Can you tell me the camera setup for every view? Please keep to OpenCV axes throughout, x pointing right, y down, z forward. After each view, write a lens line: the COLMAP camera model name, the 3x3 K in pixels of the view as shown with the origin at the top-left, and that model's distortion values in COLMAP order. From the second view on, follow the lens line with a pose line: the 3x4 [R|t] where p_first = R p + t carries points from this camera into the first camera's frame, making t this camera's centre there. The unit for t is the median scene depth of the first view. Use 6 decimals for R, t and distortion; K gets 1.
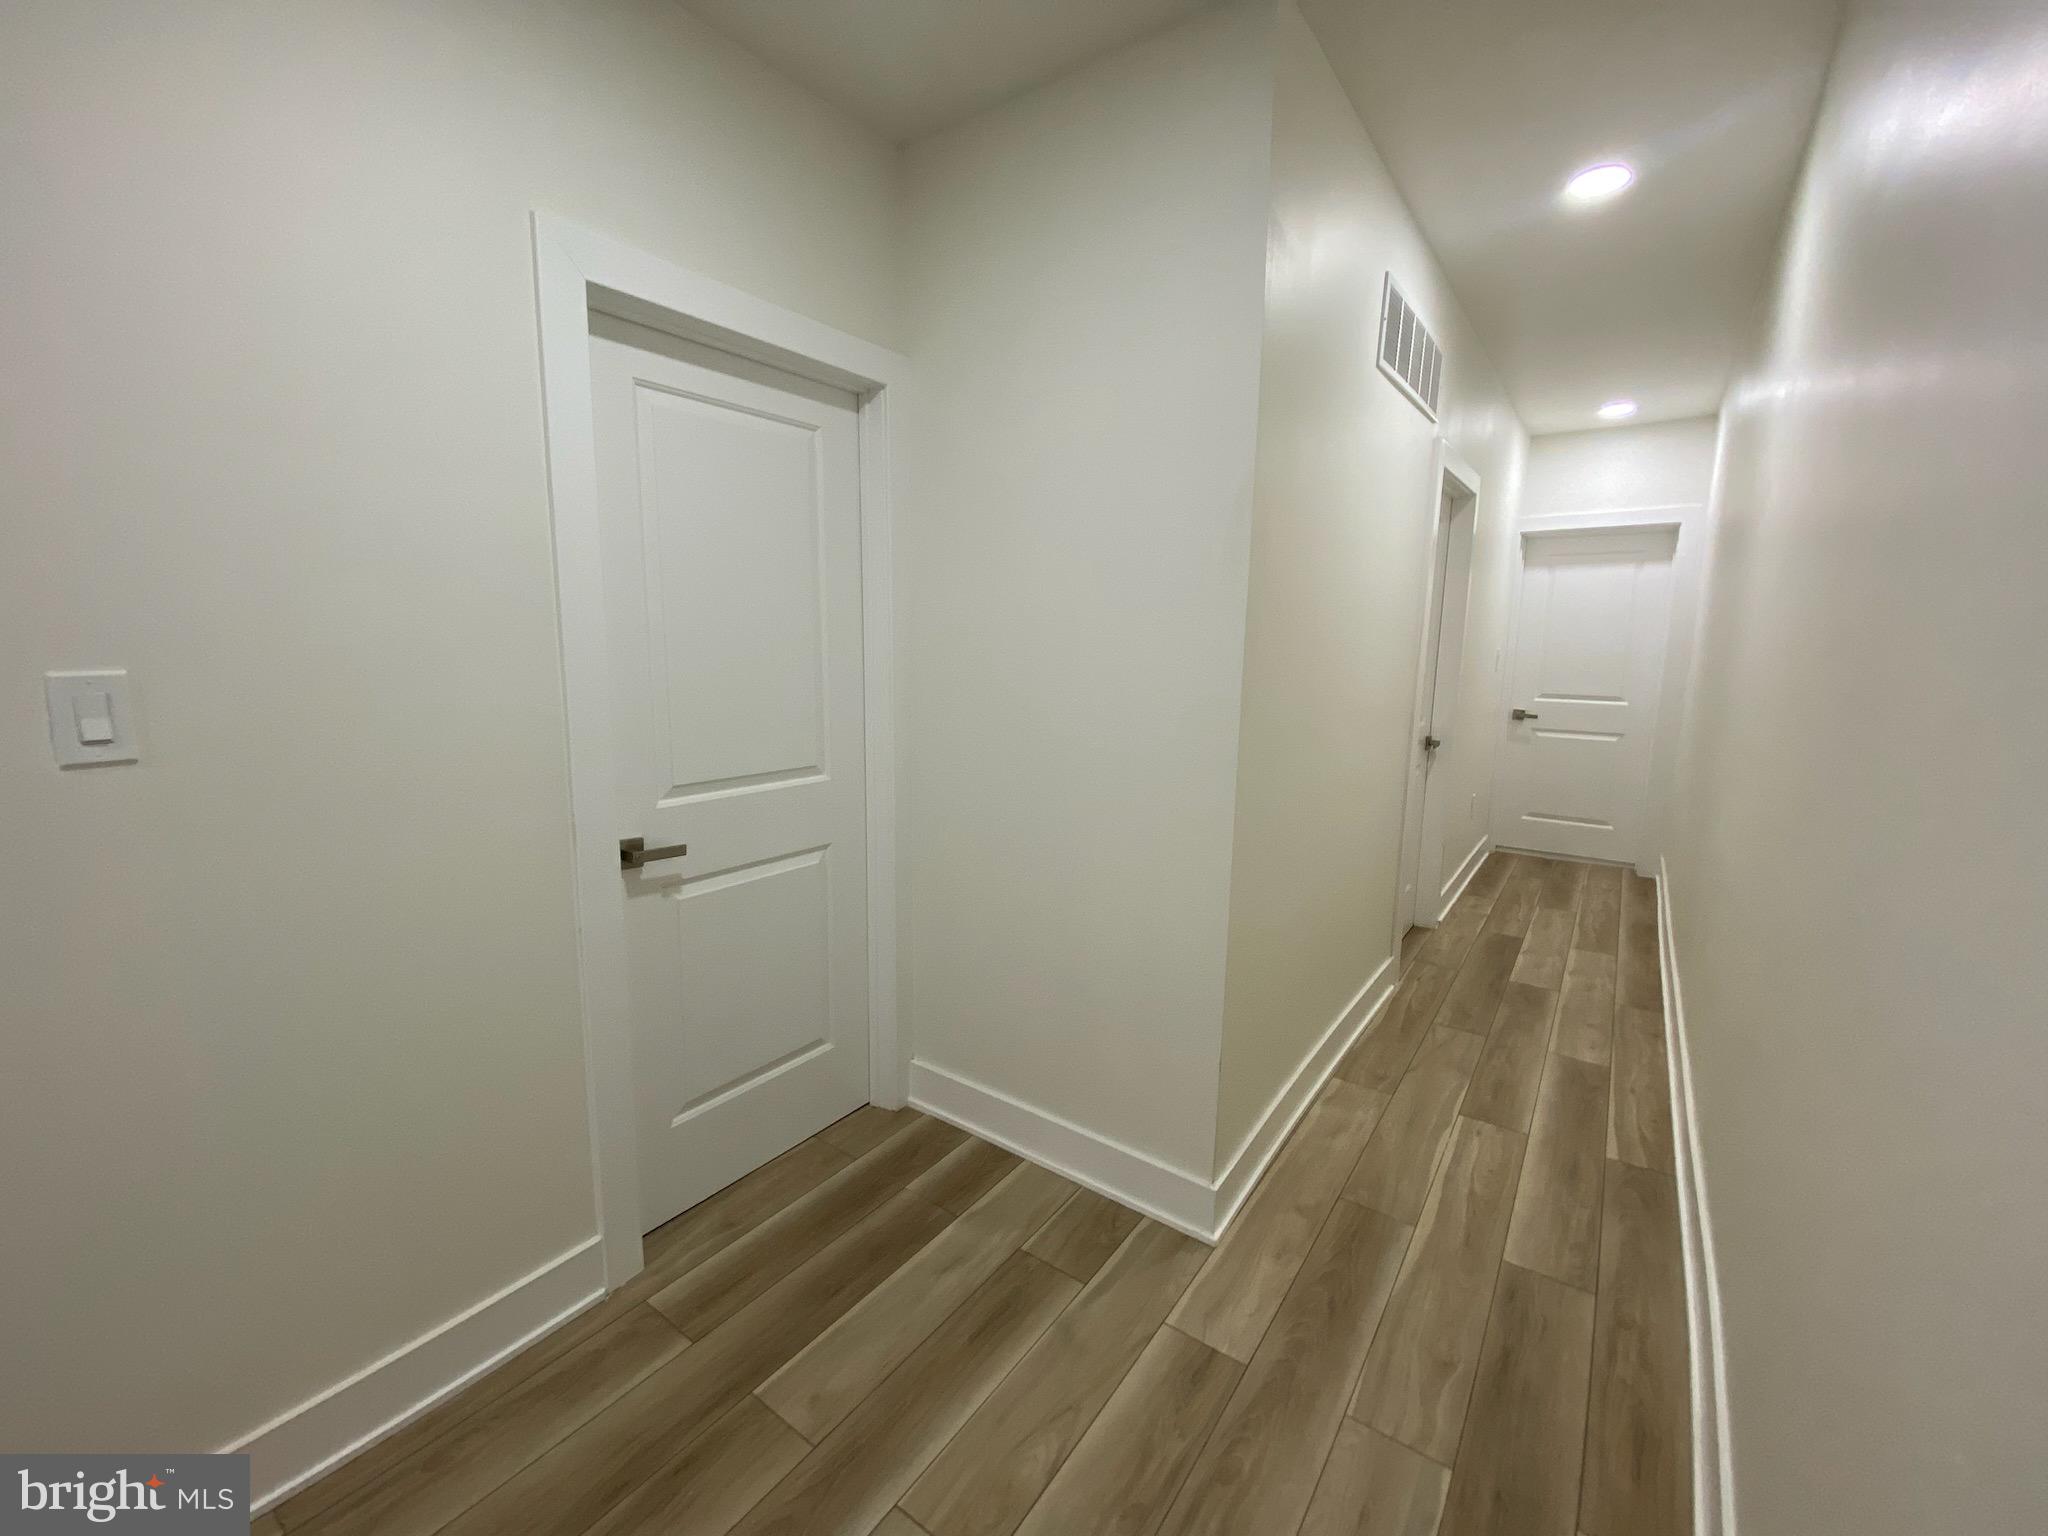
lens RADIAL K [[805.0, 0, 1013.7], [0, 805.0, 768.8], [0, 0, 1]] dist [0.023575, -0.033069]
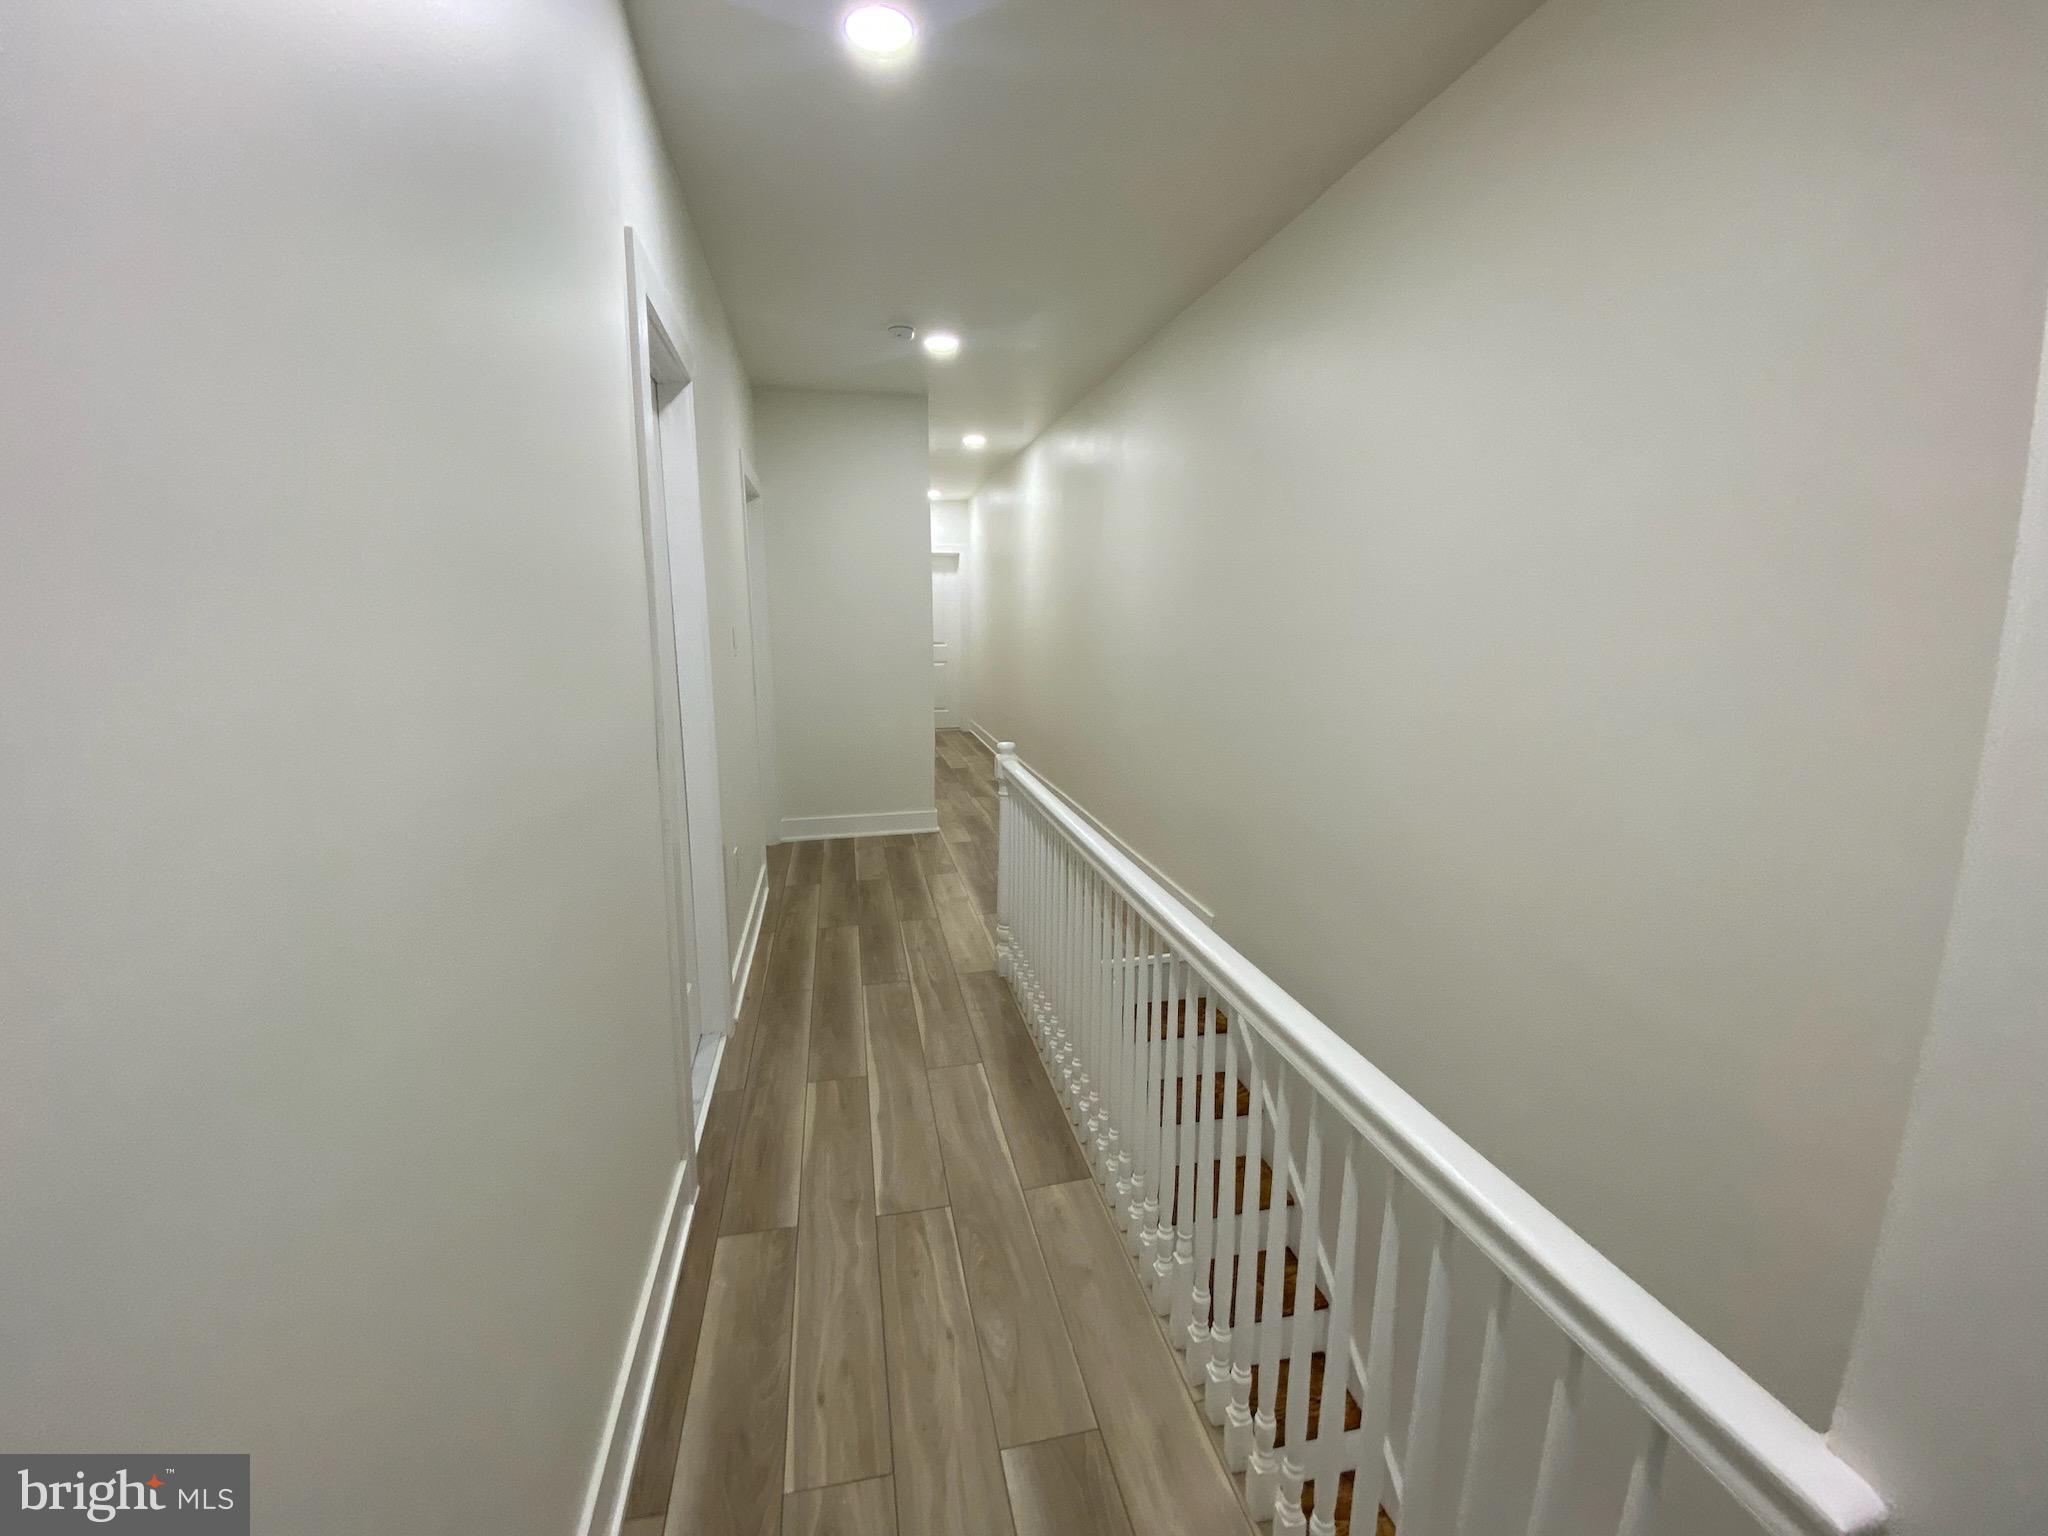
lens RADIAL K [[826.6, 0, 1014.1], [0, 826.6, 760.9], [0, 0, 1]] dist [0.023204, -0.021696]
pose [[0.651808, -0.151380, 0.743122, -1.270868], [0.155390, 0.985745, 0.064508, 0.176166], [-0.742294, 0.073427, 0.666039, -0.820630]]
